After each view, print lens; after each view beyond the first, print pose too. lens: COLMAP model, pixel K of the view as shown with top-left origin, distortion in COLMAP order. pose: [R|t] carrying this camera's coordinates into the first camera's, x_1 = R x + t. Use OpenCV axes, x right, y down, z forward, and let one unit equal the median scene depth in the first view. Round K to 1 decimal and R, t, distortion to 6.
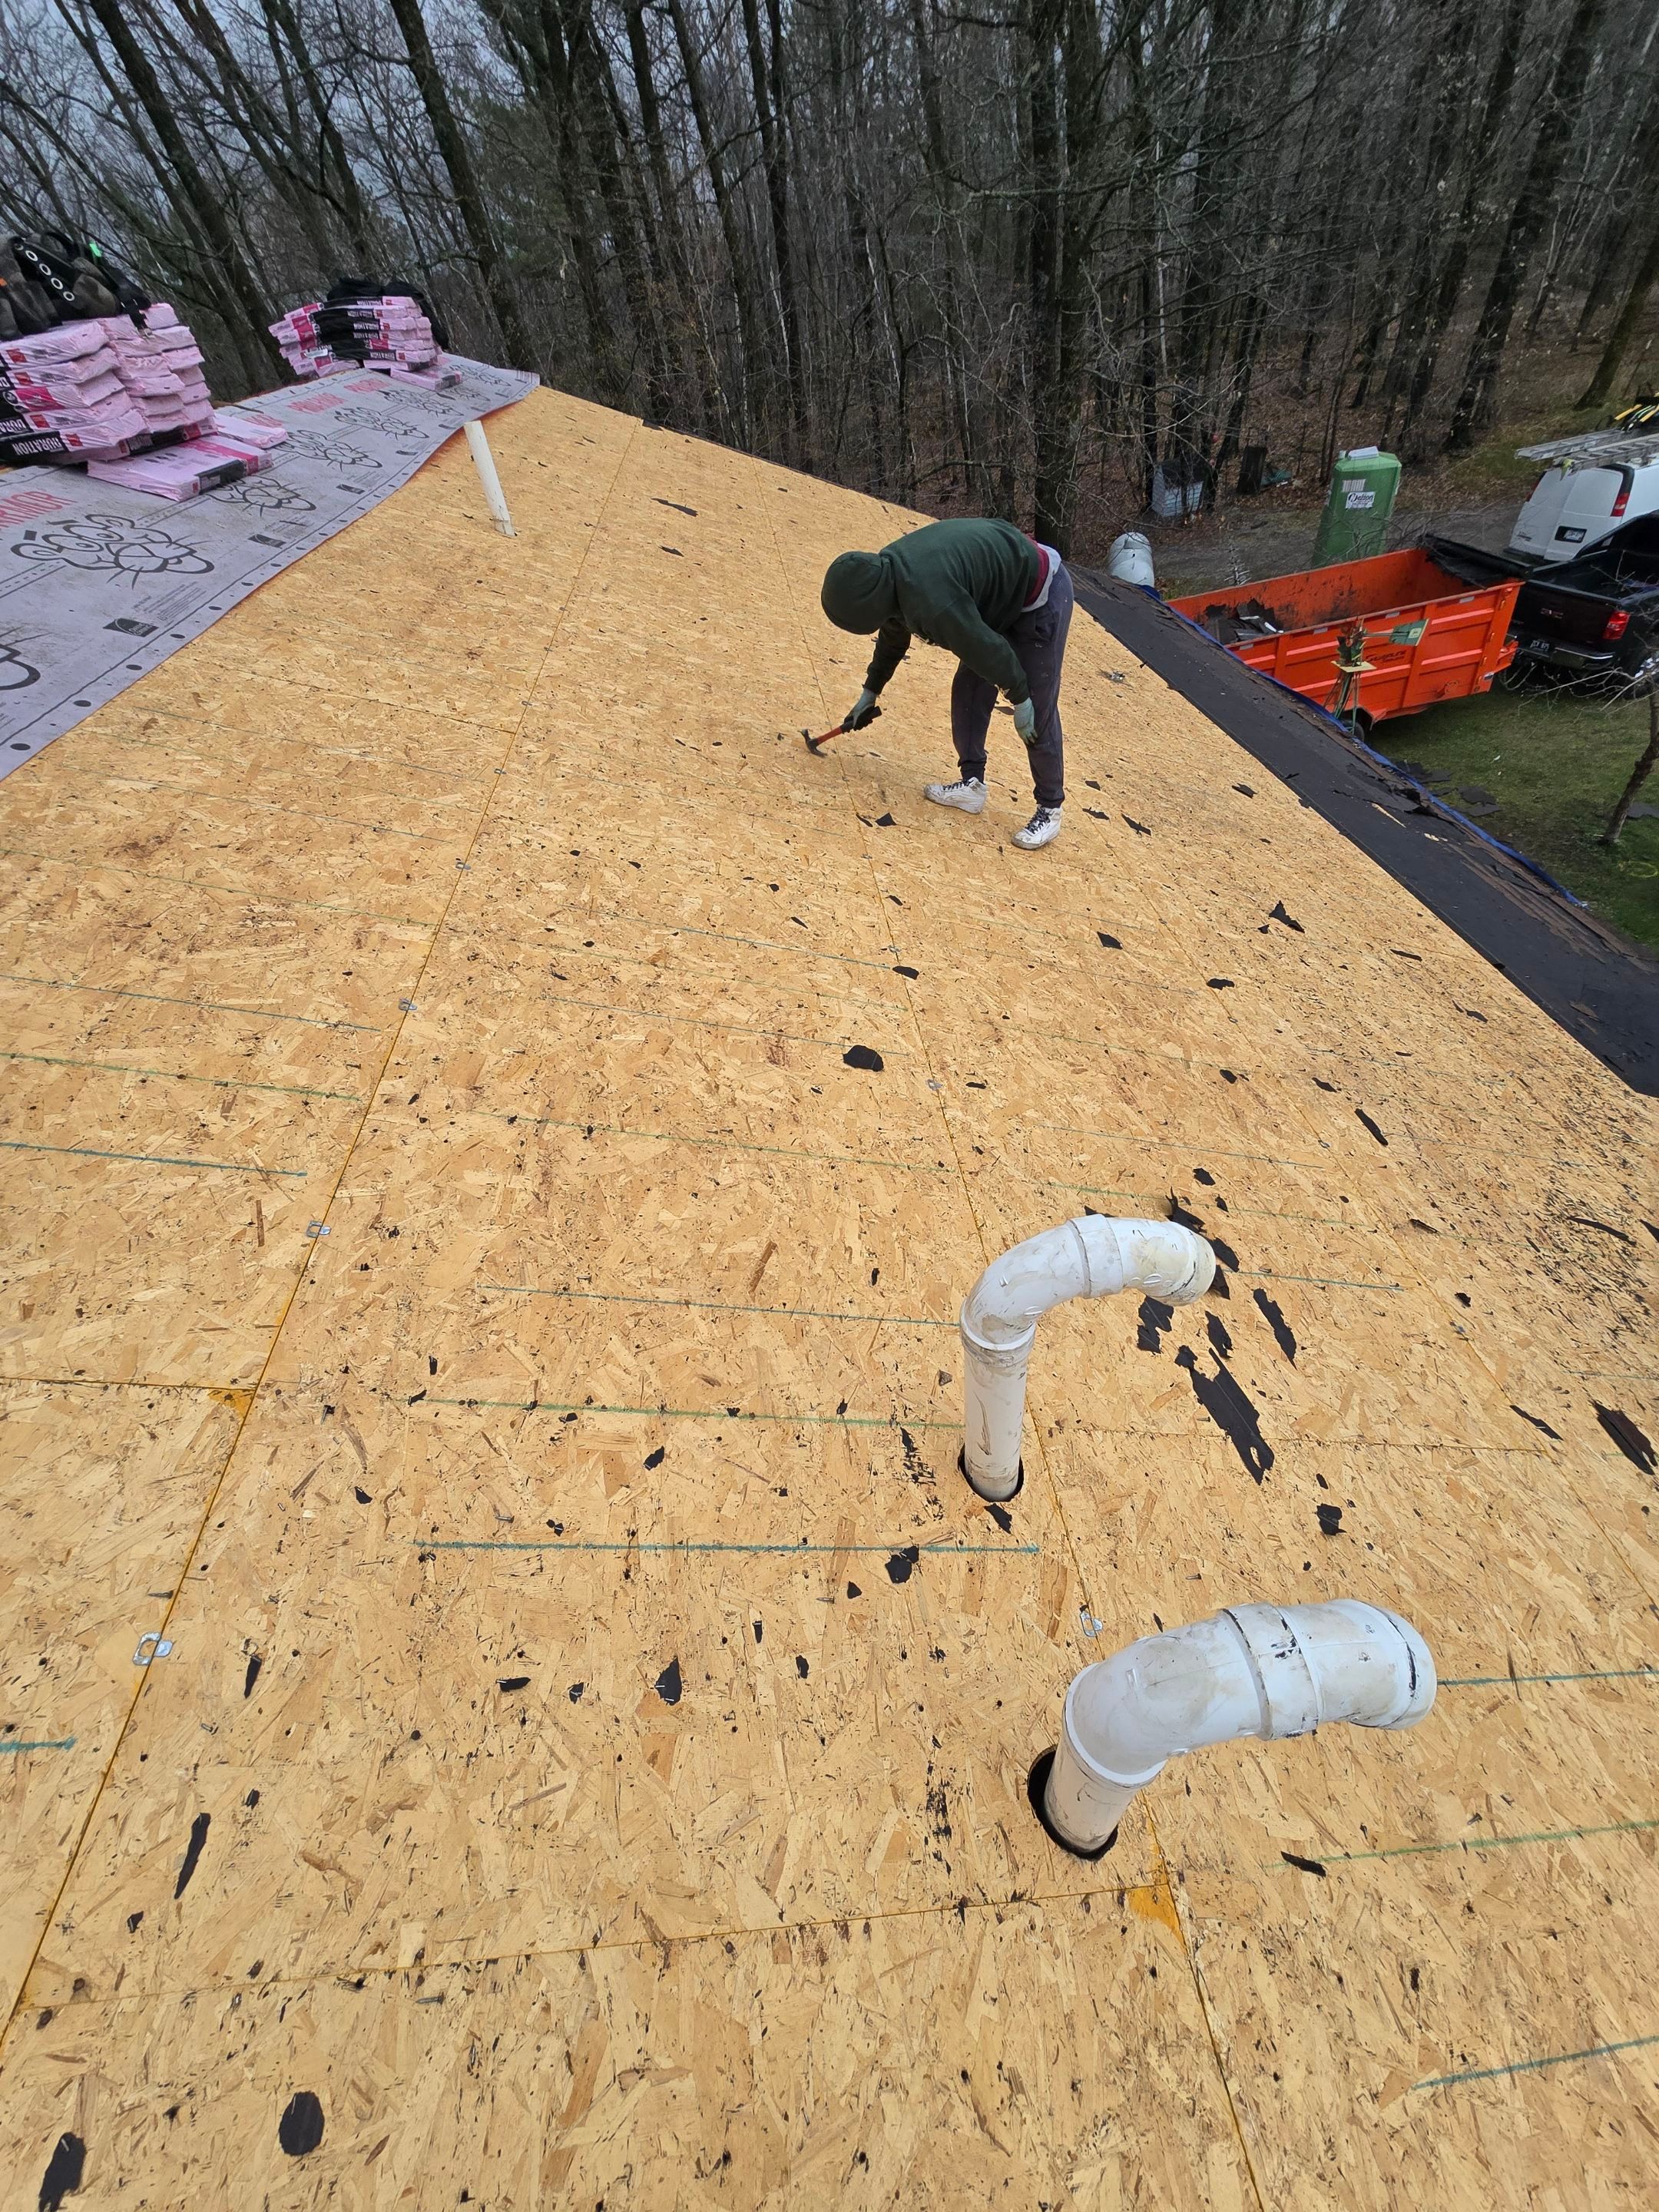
lens RADIAL K [[901.4, 0, 830.4], [0, 901.4, 1109.8], [0, 0, 1]] dist [-0.006847, 0.001834]
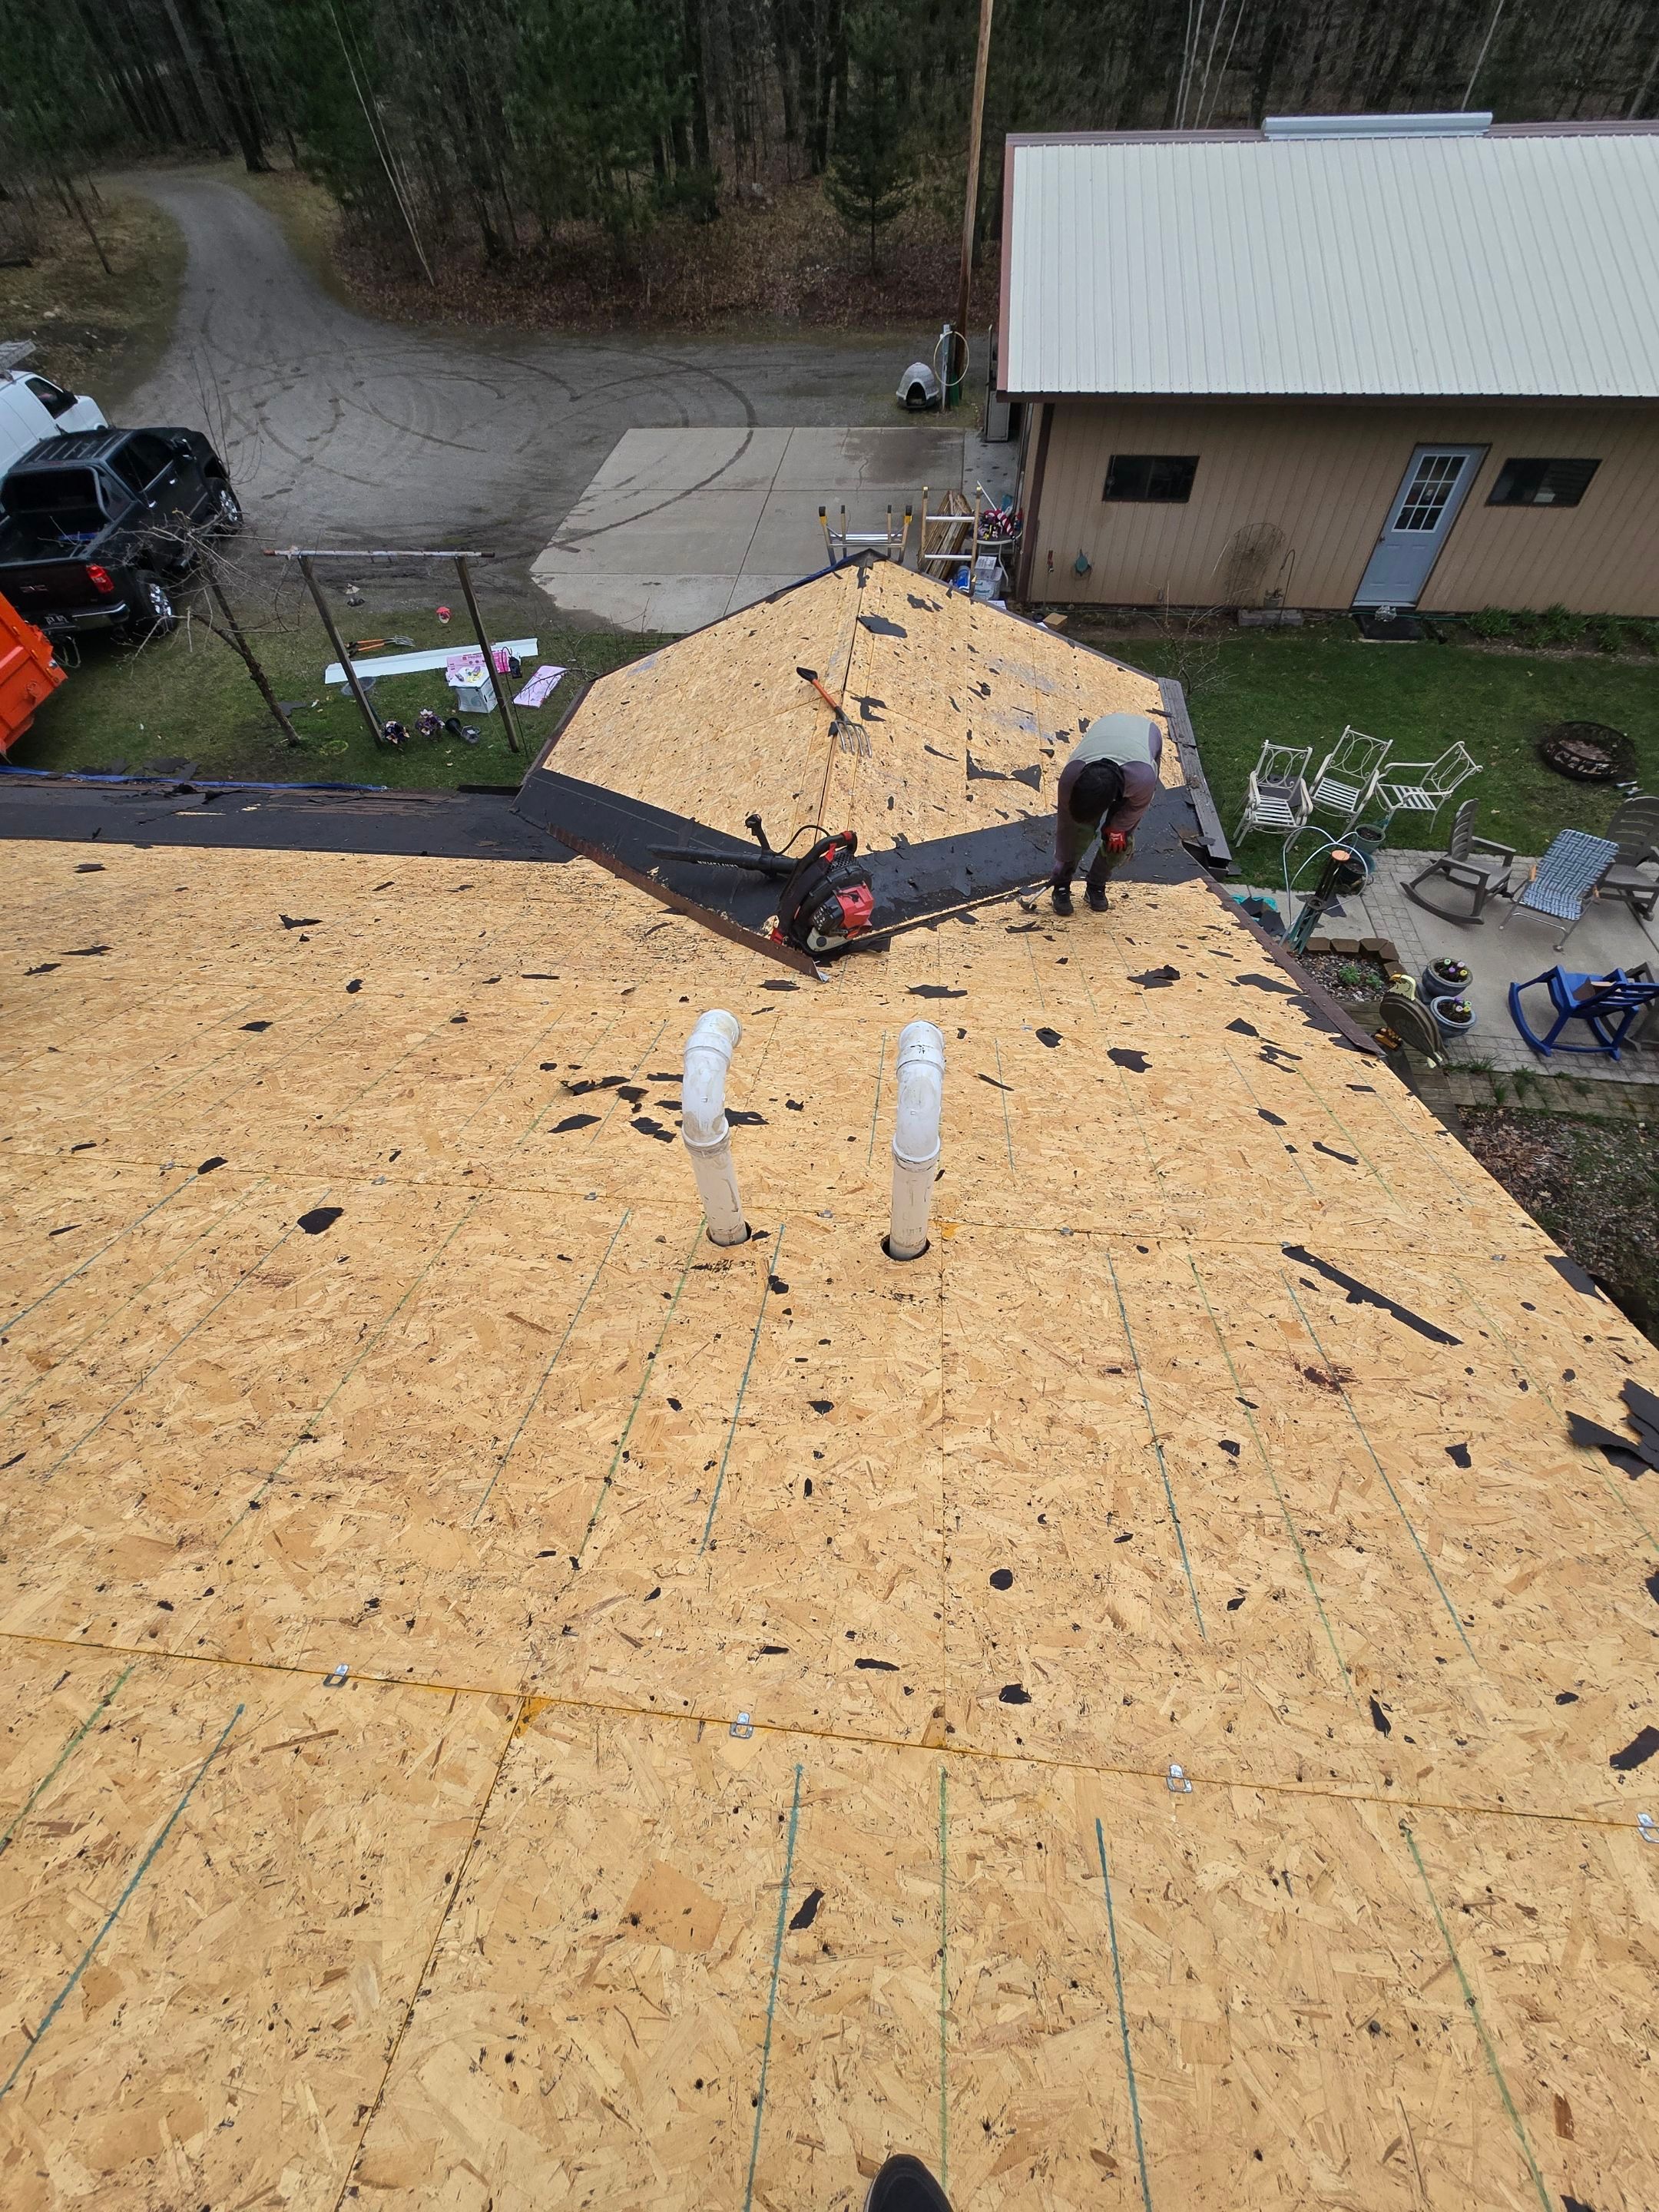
lens RADIAL K [[901.4, 0, 832.3], [0, 901.4, 1100.9], [0, 0, 1]] dist [-0.006847, 0.001834]
pose [[0.204868, -0.707126, 0.676759, -0.671477], [0.675310, 0.602613, 0.425223, -0.272146], [-0.708509, 0.369907, 0.600985, -0.130694]]
